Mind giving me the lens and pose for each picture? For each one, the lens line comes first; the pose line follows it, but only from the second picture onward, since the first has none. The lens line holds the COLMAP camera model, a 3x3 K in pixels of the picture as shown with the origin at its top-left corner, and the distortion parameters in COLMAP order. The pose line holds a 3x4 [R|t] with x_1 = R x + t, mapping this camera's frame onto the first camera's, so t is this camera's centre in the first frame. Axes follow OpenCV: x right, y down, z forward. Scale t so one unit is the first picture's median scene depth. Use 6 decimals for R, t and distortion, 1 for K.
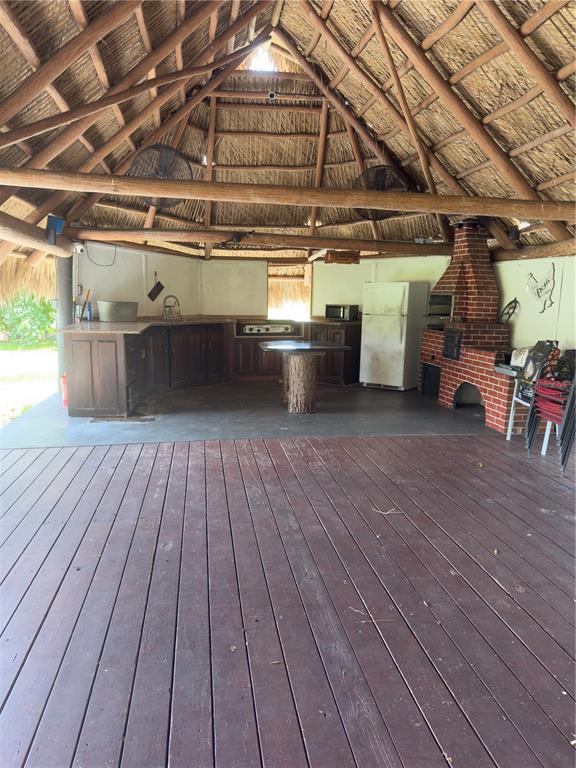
lens RADIAL K [[541.3, 0, 287.6], [0, 541.3, 387.1], [0, 0, 1]] dist [0.048745, -0.052000]
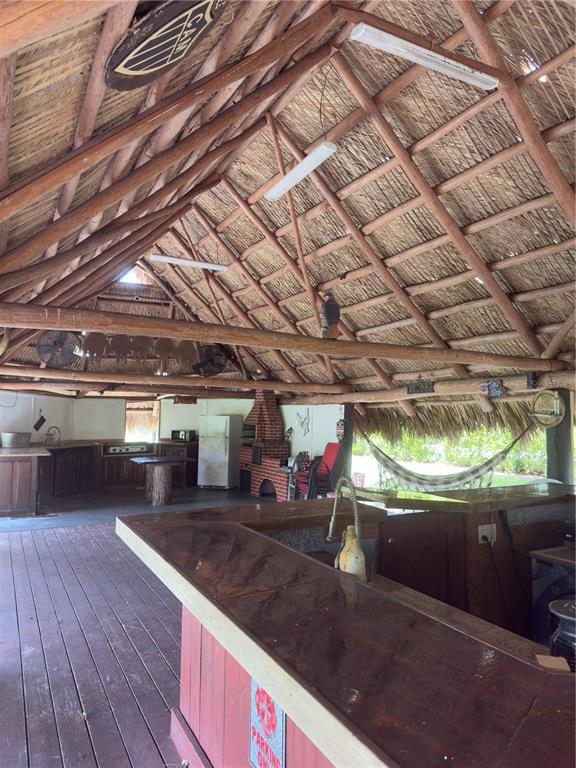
lens RADIAL K [[541.3, 0, 290.0], [0, 541.3, 382.7], [0, 0, 1]] dist [0.048745, -0.052000]
pose [[0.946265, 0.010940, 0.323209, -0.115244], [0.060007, 0.976132, -0.208723, 0.046730], [-0.317778, 0.216902, 0.923023, -0.509251]]
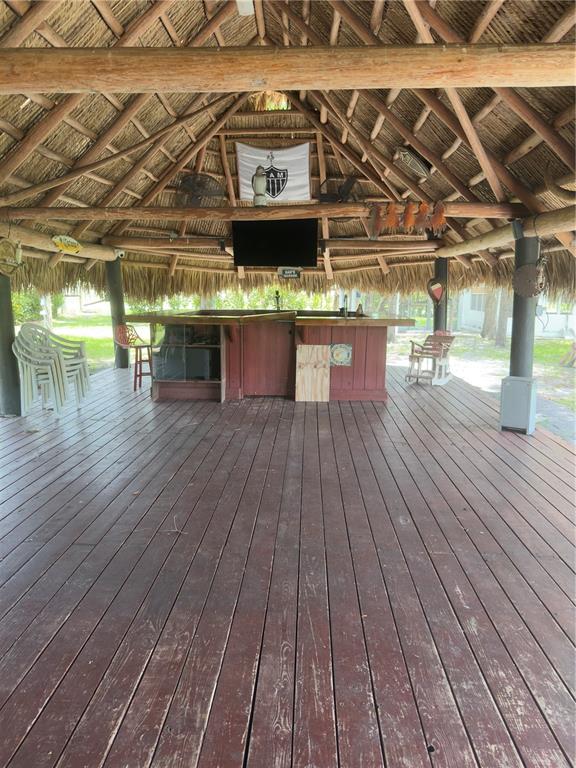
lens RADIAL K [[541.3, 0, 287.1], [0, 541.3, 384.2], [0, 0, 1]] dist [0.048745, -0.052000]
pose [[-0.980094, -0.056460, 0.190335, -0.098107], [0.009131, 0.944875, 0.327305, -0.181097], [-0.198322, 0.322528, -0.925551, 1.065083]]
